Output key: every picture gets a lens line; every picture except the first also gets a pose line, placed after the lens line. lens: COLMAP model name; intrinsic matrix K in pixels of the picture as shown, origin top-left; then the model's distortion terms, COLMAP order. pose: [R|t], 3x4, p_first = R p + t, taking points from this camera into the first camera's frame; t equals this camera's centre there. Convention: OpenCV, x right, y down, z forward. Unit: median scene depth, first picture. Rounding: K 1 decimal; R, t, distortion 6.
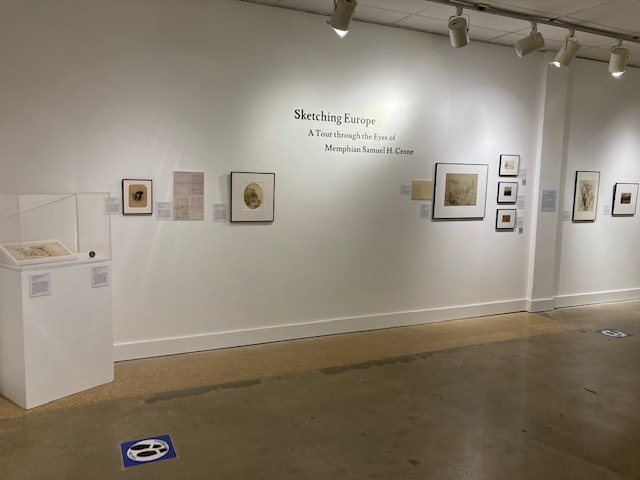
lens RADIAL K [[540.9, 0, 320.0], [0, 540.9, 240.0], [0, 0, 1]] dist [0.008915, 0.003270]
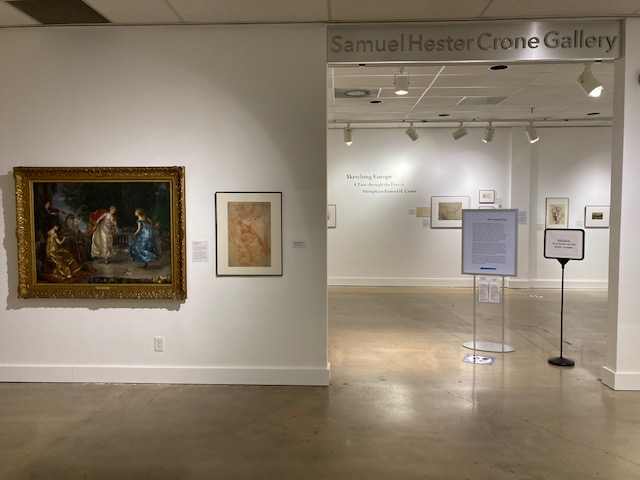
lens RADIAL K [[540.9, 0, 320.0], [0, 540.9, 240.0], [0, 0, 1]] dist [0.008915, 0.003270]
pose [[0.873985, 0.011232, -0.485822, 0.760583], [-0.036750, 0.998398, -0.043030, 0.093467], [0.484561, 0.055461, 0.872998, -0.748333]]
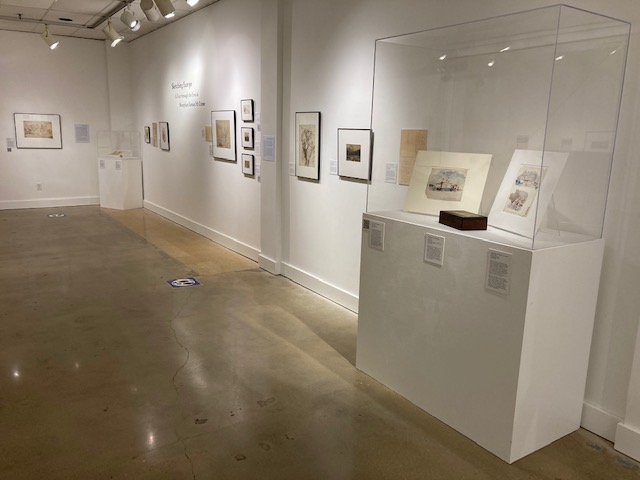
lens RADIAL K [[540.9, 0, 320.0], [0, 540.9, 240.0], [0, 0, 1]] dist [0.008915, 0.003270]
pose [[0.121623, 0.184501, -0.975278, 1.481335], [-0.140540, 0.975874, 0.167087, -0.095623], [0.982576, 0.116744, 0.144618, 1.080908]]
